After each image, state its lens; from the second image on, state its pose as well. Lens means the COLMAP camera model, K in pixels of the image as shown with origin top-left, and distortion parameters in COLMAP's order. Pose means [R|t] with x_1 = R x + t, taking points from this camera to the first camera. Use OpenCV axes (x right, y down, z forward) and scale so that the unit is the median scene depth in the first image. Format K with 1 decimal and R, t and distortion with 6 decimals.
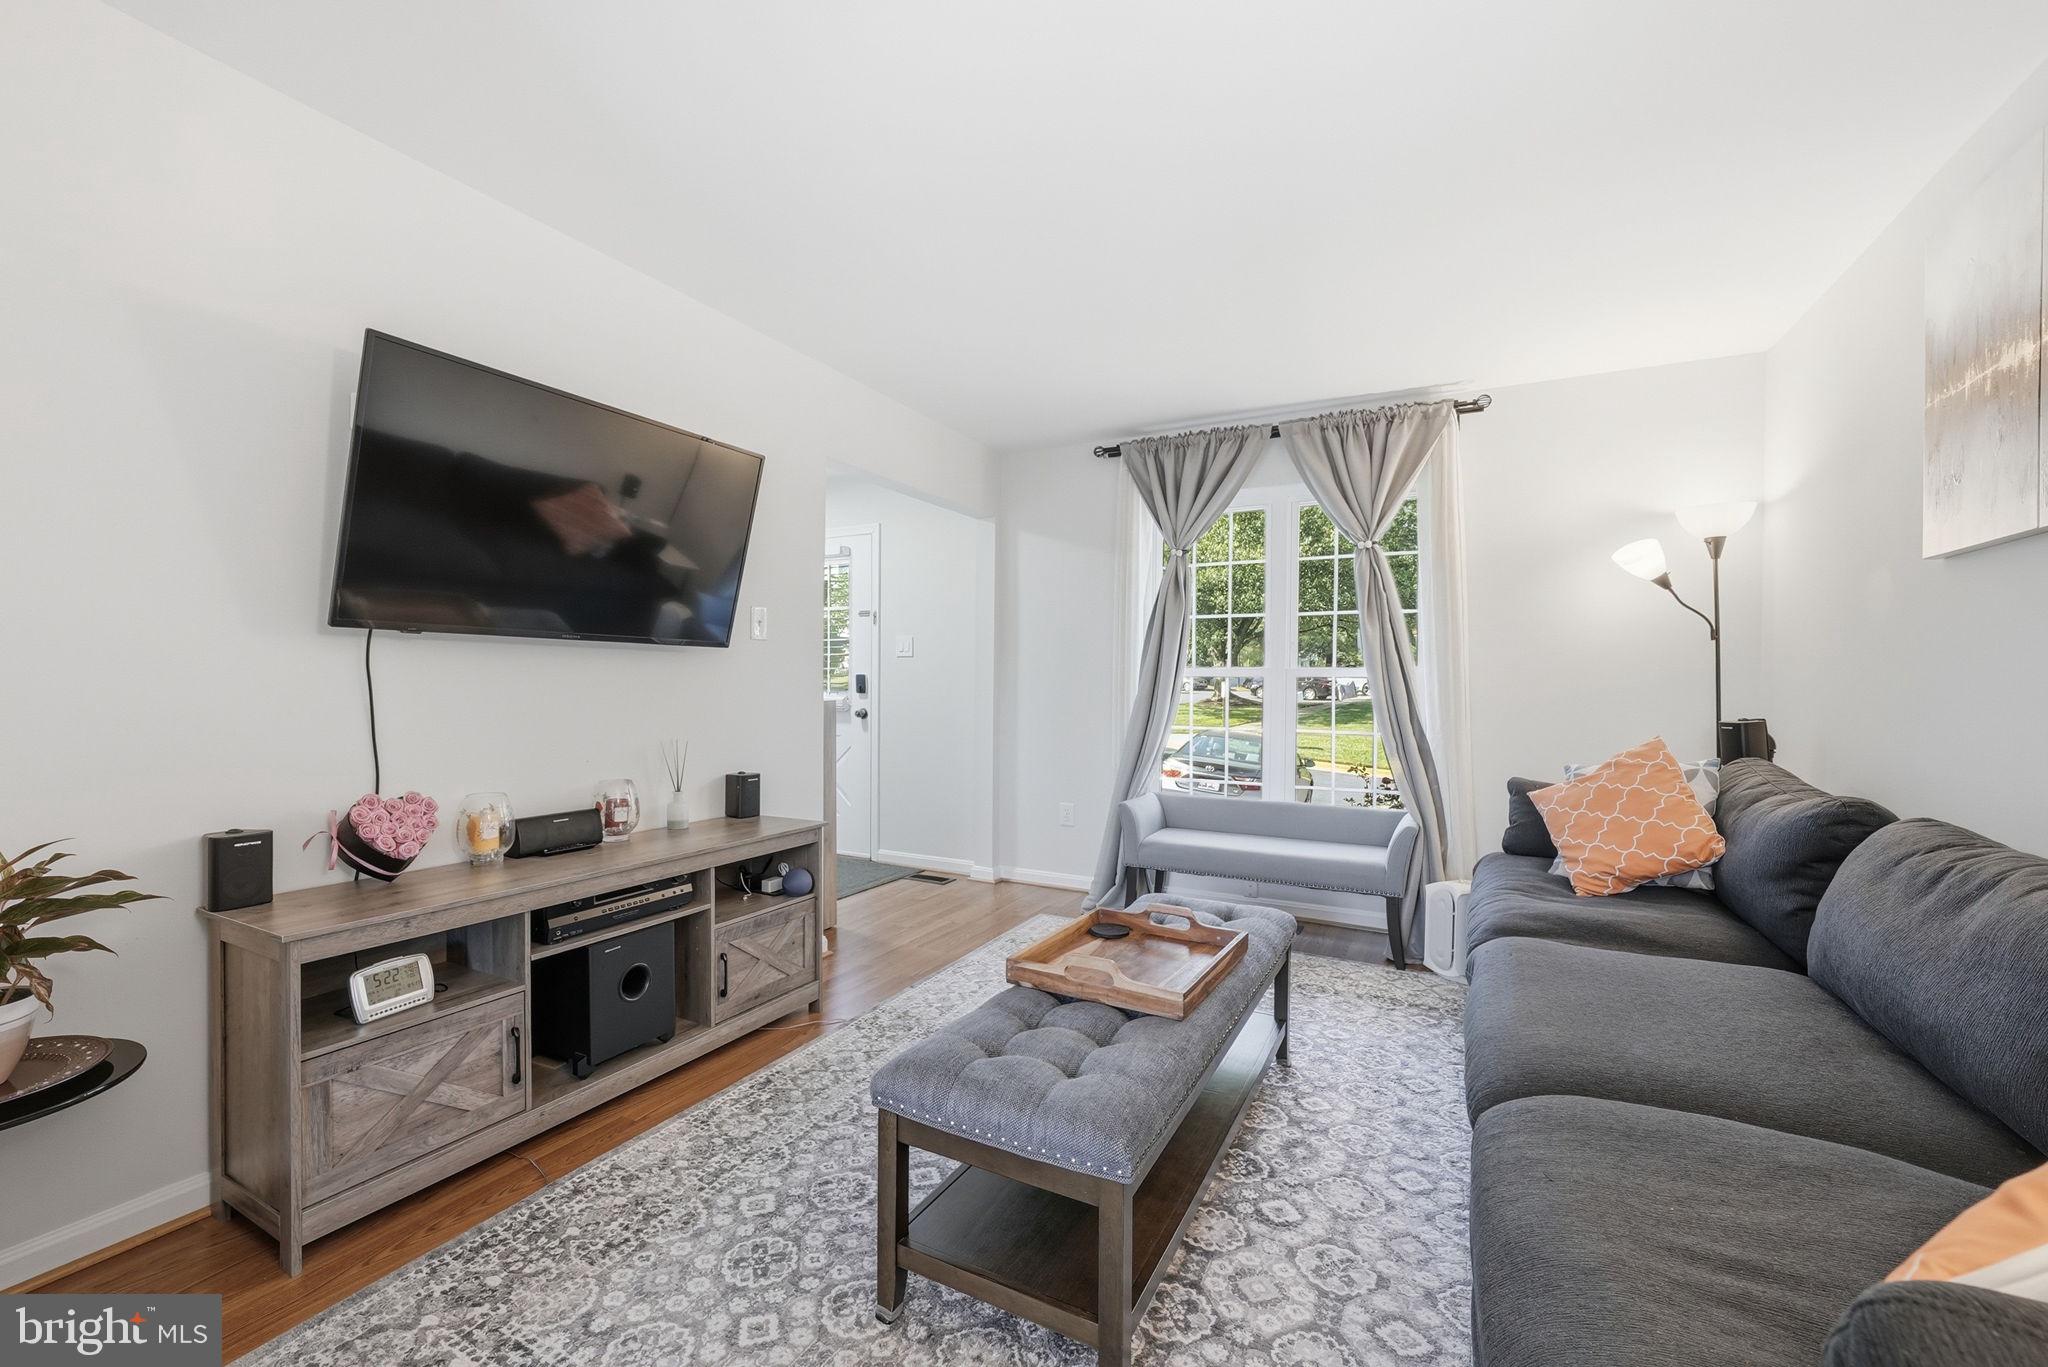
lens RADIAL K [[813.4, 0, 1030.4], [0, 813.4, 694.4], [0, 0, 1]] dist [-0.001780, -0.000339]
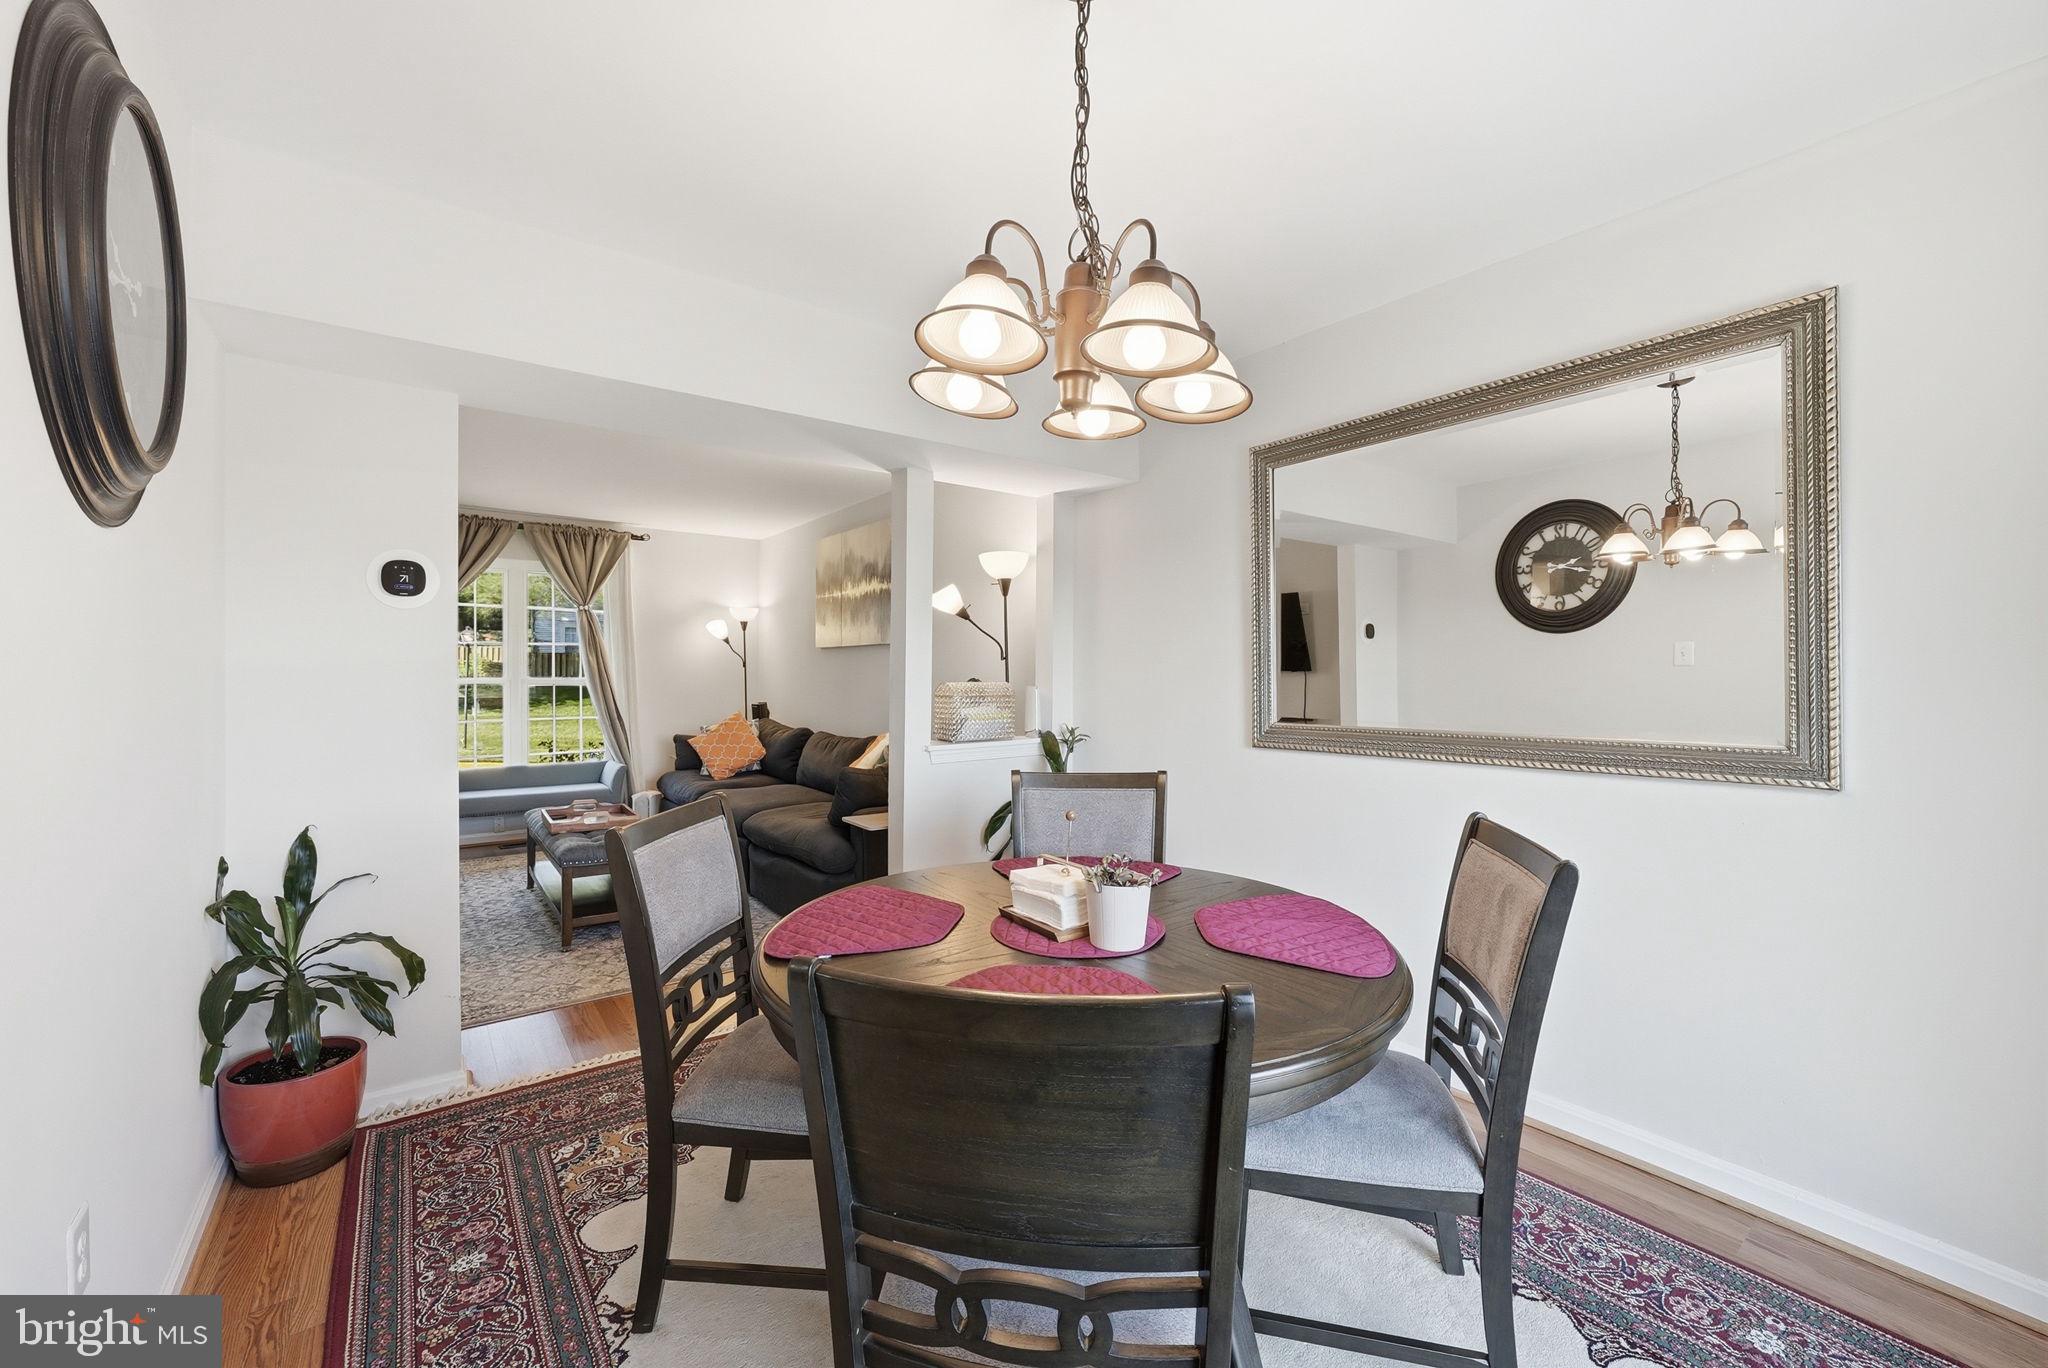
lens RADIAL K [[813.4, 0, 1024.6], [0, 813.4, 680.6], [0, 0, 1]] dist [-0.001780, -0.000339]
pose [[0.418405, -0.014327, 0.908148, -1.003578], [0.007072, 0.999897, 0.012516, -0.059848], [-0.908233, 0.001186, 0.418463, -0.740386]]
